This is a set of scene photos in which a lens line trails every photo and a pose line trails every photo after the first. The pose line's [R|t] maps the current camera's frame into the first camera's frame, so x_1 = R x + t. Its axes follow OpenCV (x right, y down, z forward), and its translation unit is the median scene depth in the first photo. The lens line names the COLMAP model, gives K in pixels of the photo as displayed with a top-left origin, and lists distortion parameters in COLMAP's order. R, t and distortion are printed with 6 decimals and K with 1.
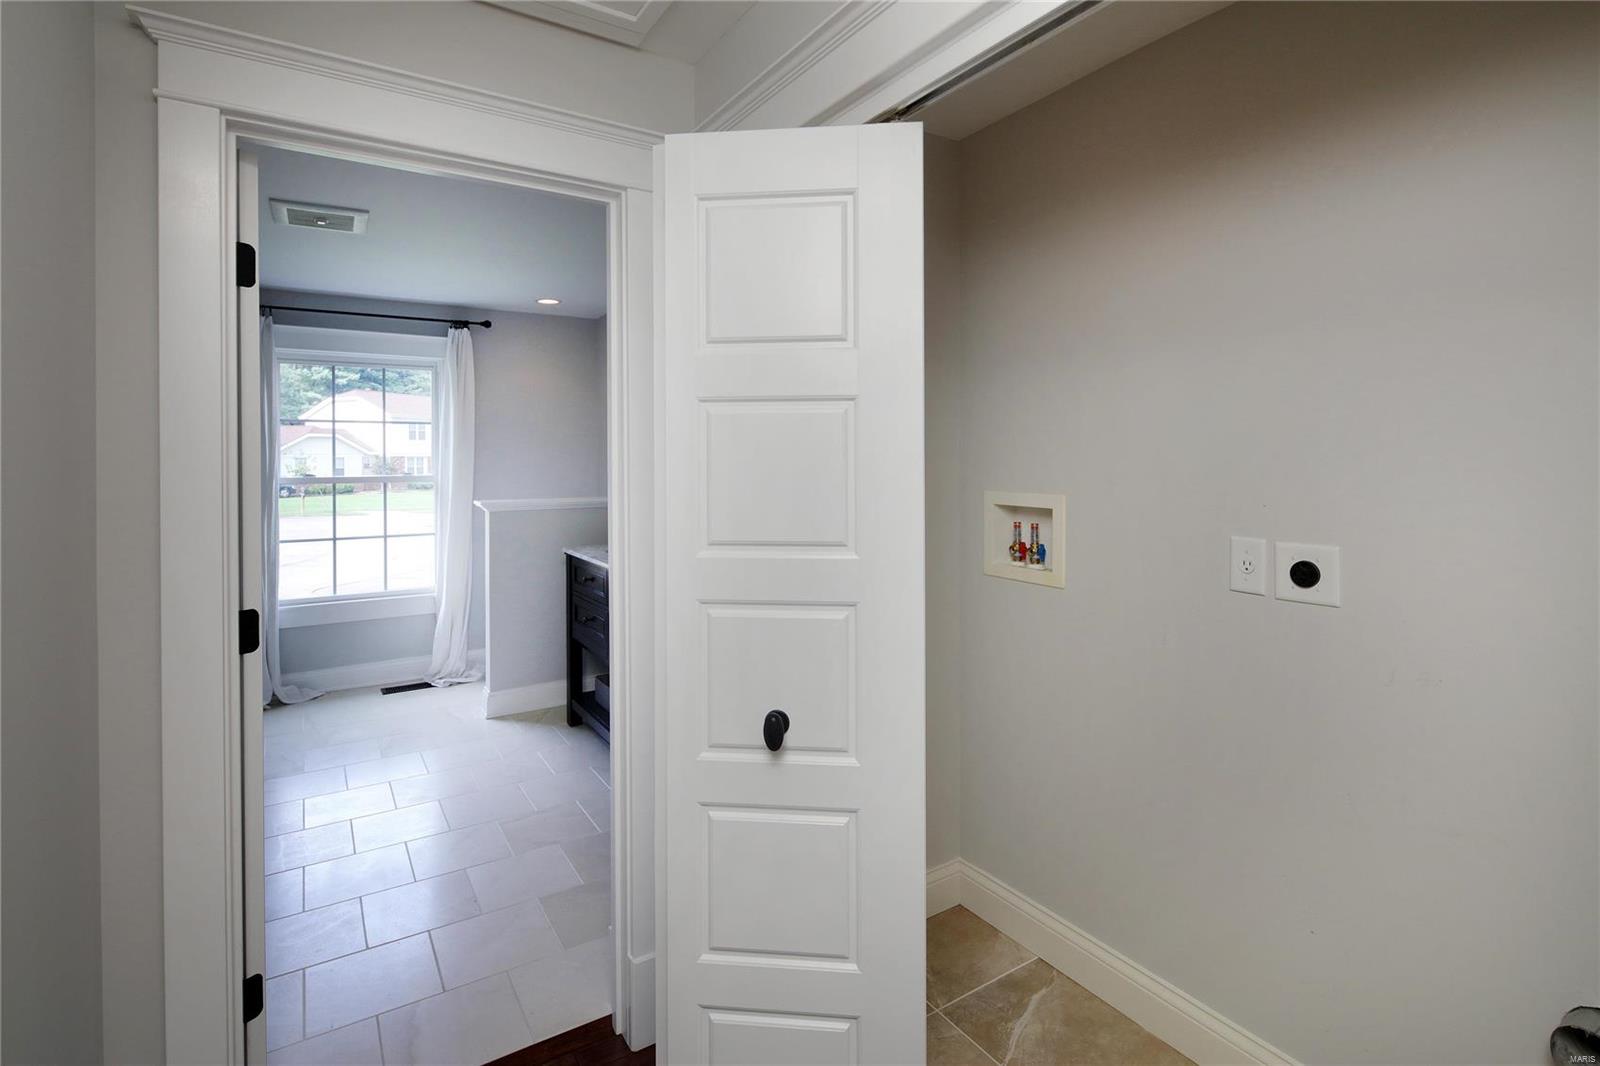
lens RADIAL K [[776.0, 0, 802.3], [0, 776.0, 457.3], [0, 0, 1]] dist [-0.000560, -0.000559]
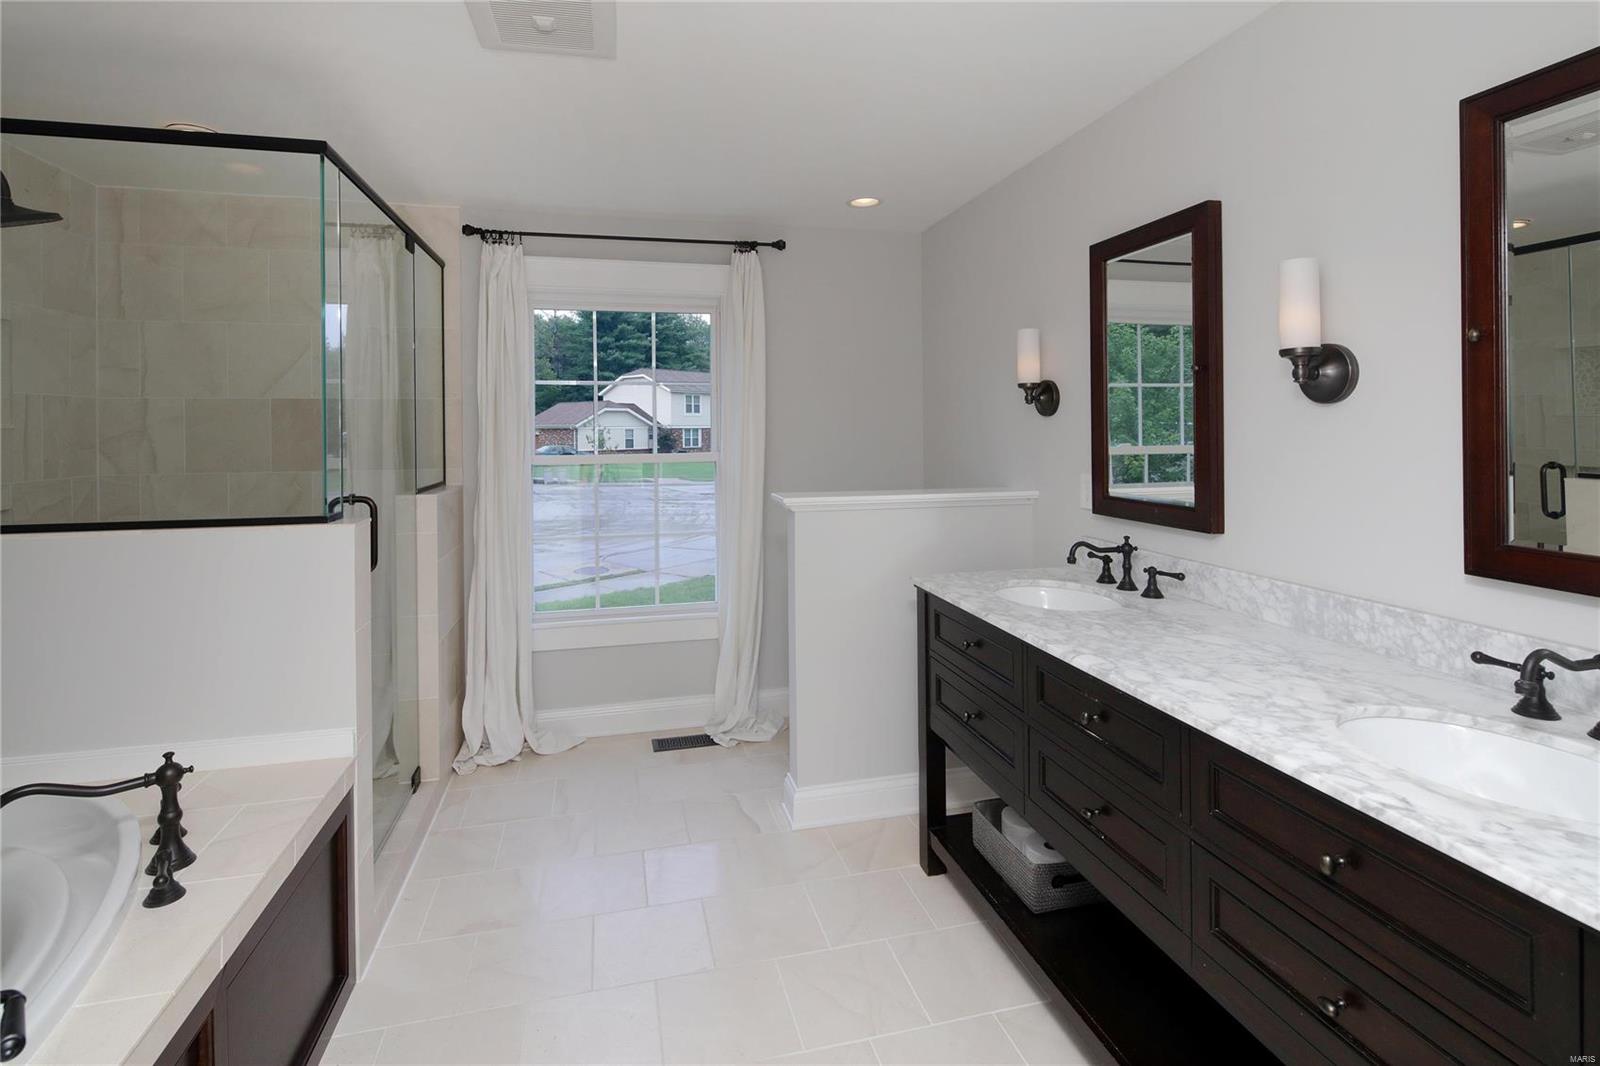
lens RADIAL K [[776.0, 0, 802.3], [0, 776.0, 457.3], [0, 0, 1]] dist [-0.000560, -0.000559]
pose [[0.949108, 0.011596, -0.314737, -0.165008], [-0.000355, 0.999361, 0.035748, 0.000799], [0.314950, -0.033817, 0.948506, 0.329649]]
